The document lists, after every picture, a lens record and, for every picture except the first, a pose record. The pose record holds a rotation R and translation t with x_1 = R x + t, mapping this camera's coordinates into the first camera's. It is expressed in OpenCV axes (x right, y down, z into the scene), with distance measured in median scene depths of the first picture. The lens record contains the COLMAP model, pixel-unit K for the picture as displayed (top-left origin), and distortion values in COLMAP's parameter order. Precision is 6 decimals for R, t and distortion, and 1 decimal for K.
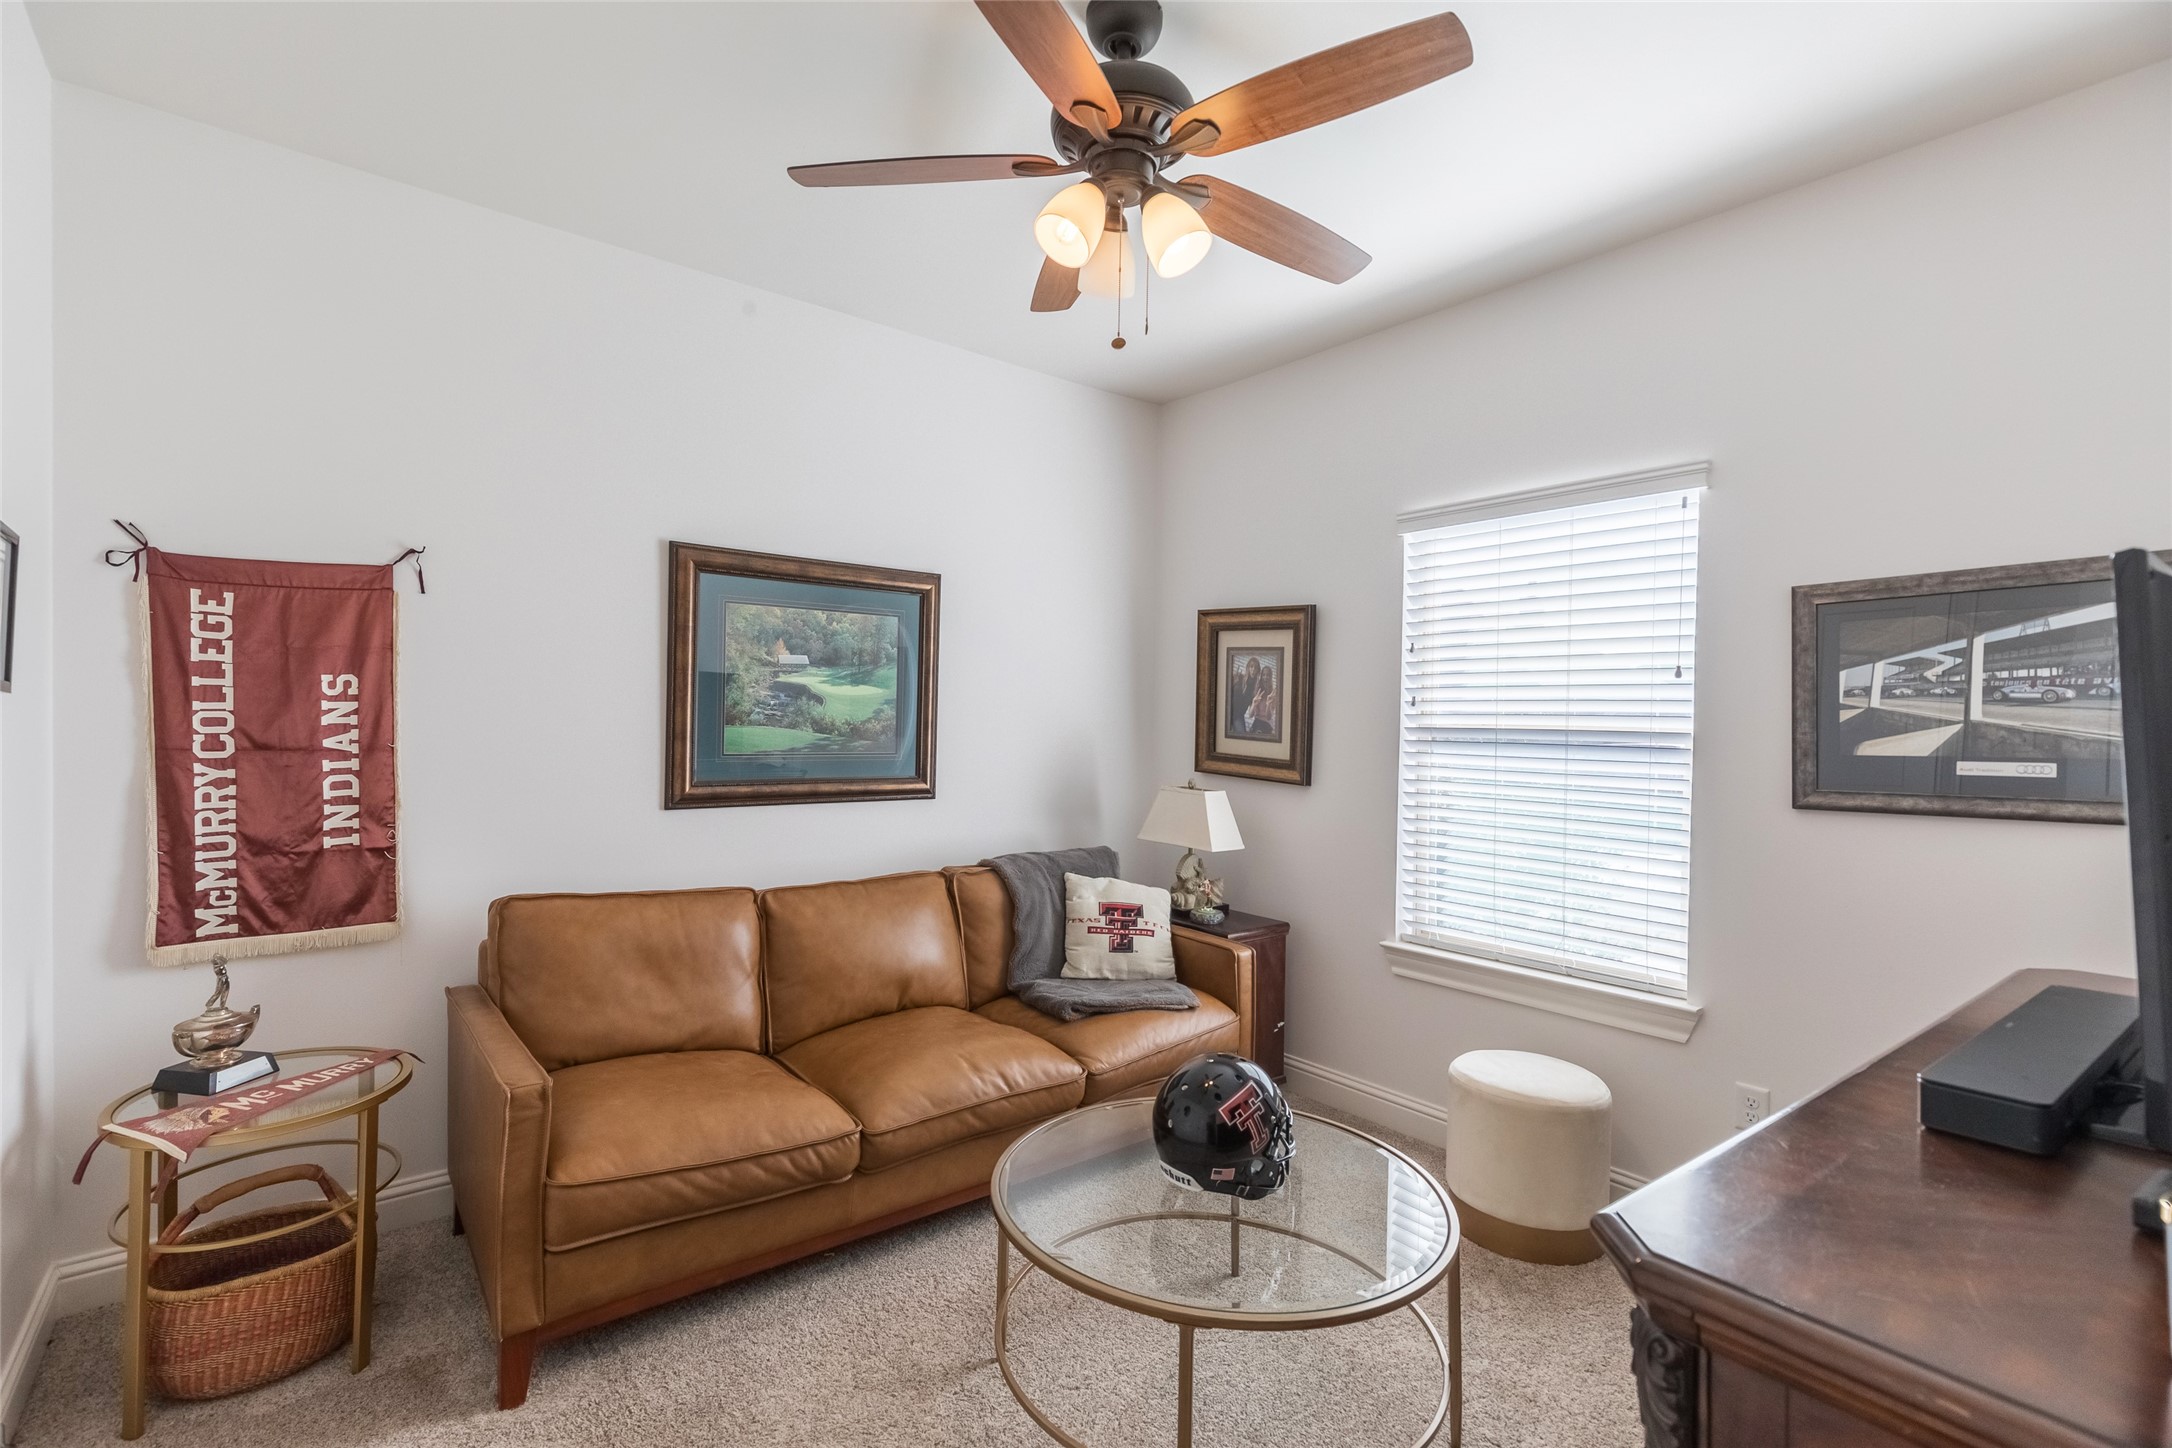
lens RADIAL K [[993.9, 0, 1081.1], [0, 993.9, 728.1], [0, 0, 1]] dist [0.013572, -0.004824]
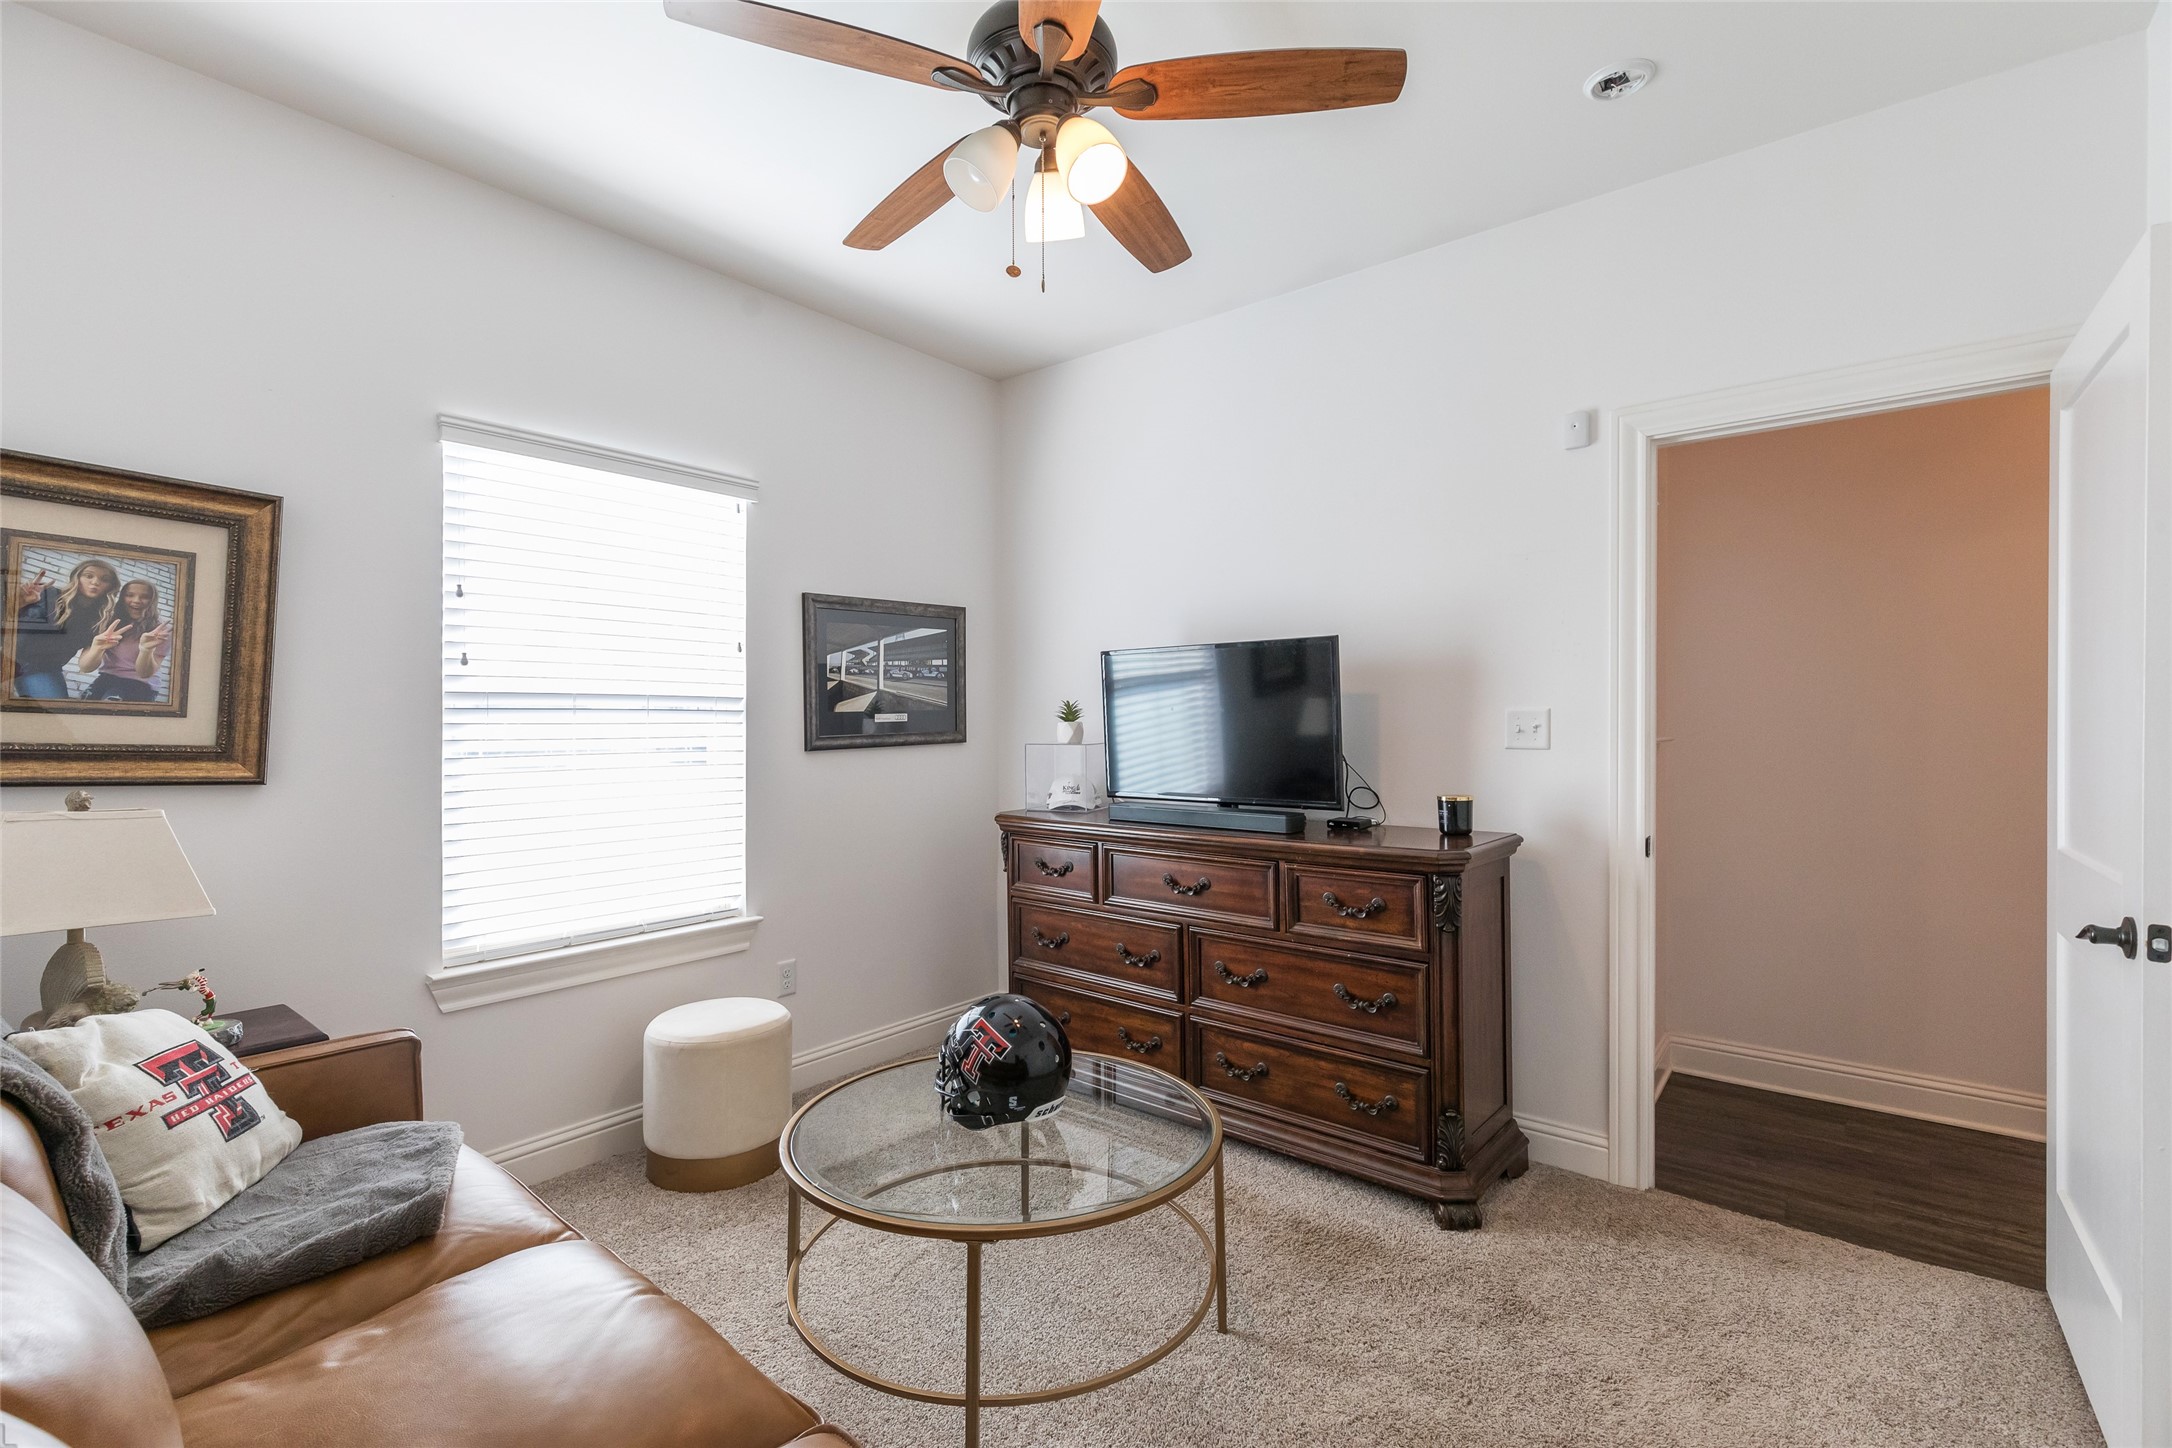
lens RADIAL K [[993.9, 0, 1083.3], [0, 993.9, 709.2], [0, 0, 1]] dist [0.013572, -0.004824]
pose [[-0.211376, -0.011645, 0.977335, -0.680660], [0.000008, 0.999929, 0.011916, 0.004535], [-0.977405, 0.002527, -0.211361, 0.855054]]
